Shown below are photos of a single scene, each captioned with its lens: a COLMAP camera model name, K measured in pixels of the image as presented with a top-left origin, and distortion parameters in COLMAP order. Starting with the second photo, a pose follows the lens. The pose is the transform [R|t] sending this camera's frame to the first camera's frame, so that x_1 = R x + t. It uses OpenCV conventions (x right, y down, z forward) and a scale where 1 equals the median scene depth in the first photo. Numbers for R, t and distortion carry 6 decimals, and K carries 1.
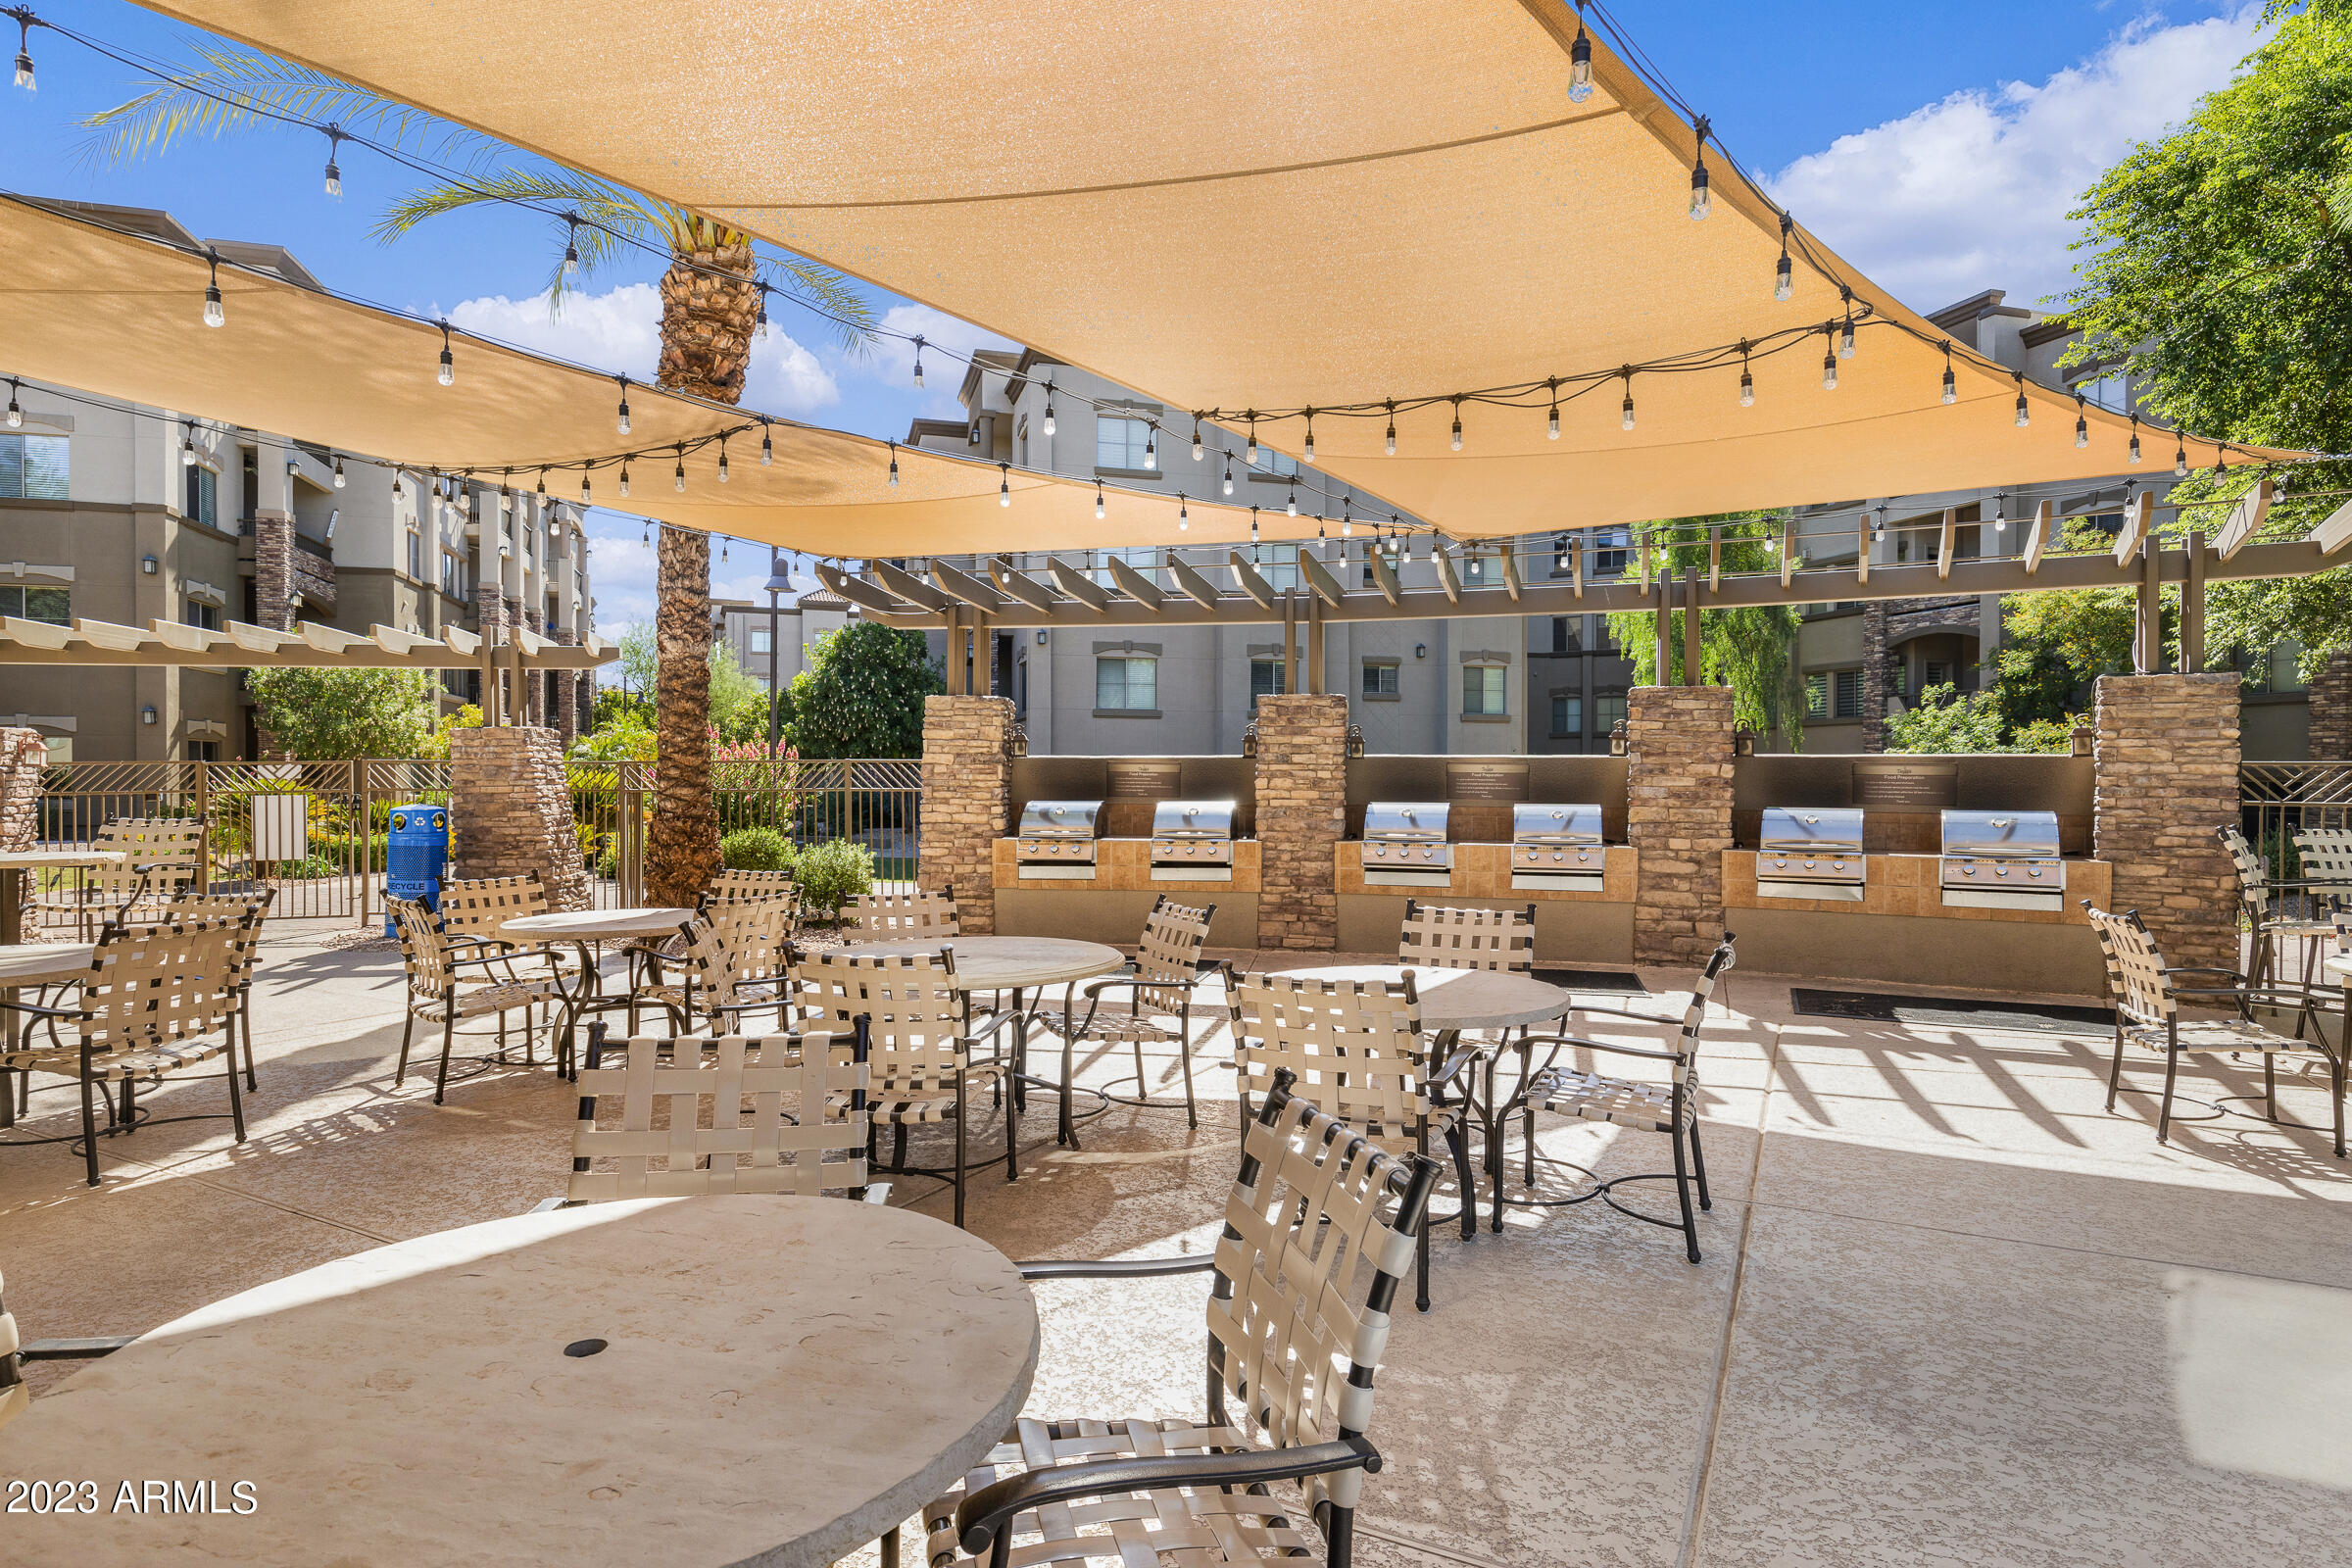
lens RADIAL K [[1237.2, 0, 1175.6], [0, 1237.2, 789.4], [0, 0, 1]] dist [-0.000313, 0.000028]
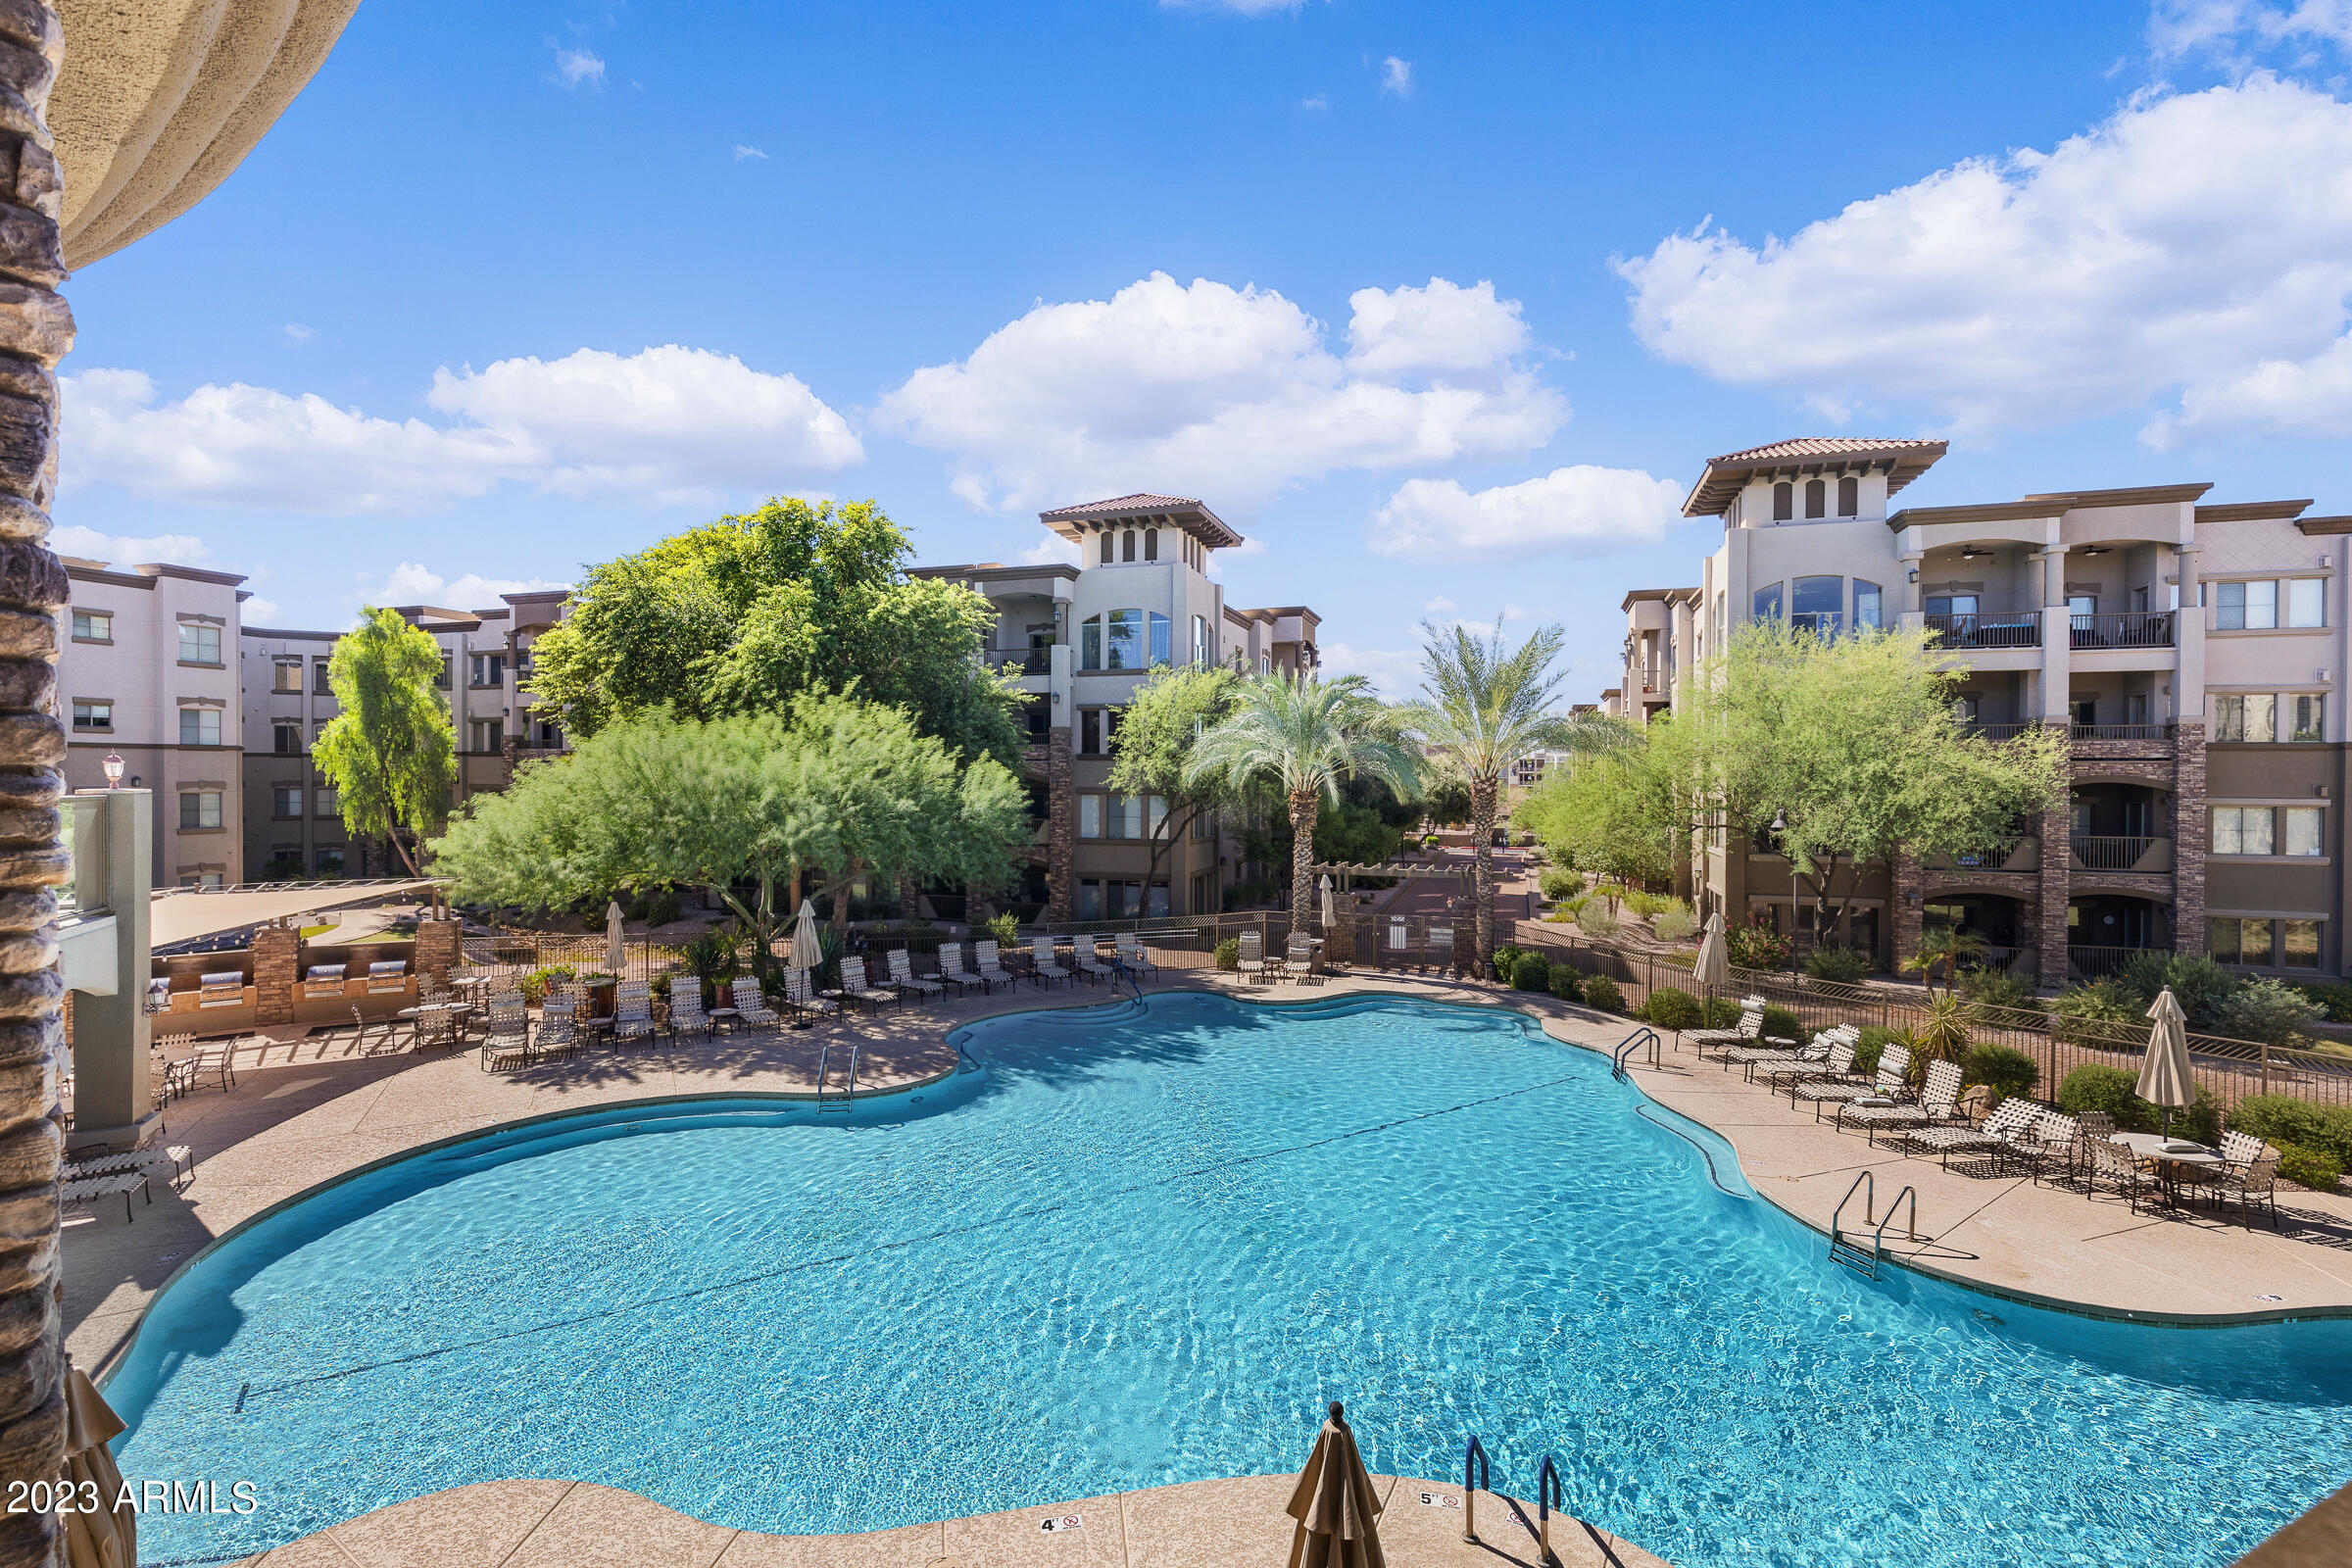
lens RADIAL K [[1105.4, 0, 1182.1], [0, 1105.4, 796.4], [0, 0, 1]] dist [0.000852, 0.000214]
pose [[0.571190, -0.003209, 0.820812, -0.482543], [-0.000303, 0.999991, 0.004120, -0.385746], [-0.820818, -0.002602, 0.571184, -2.121943]]
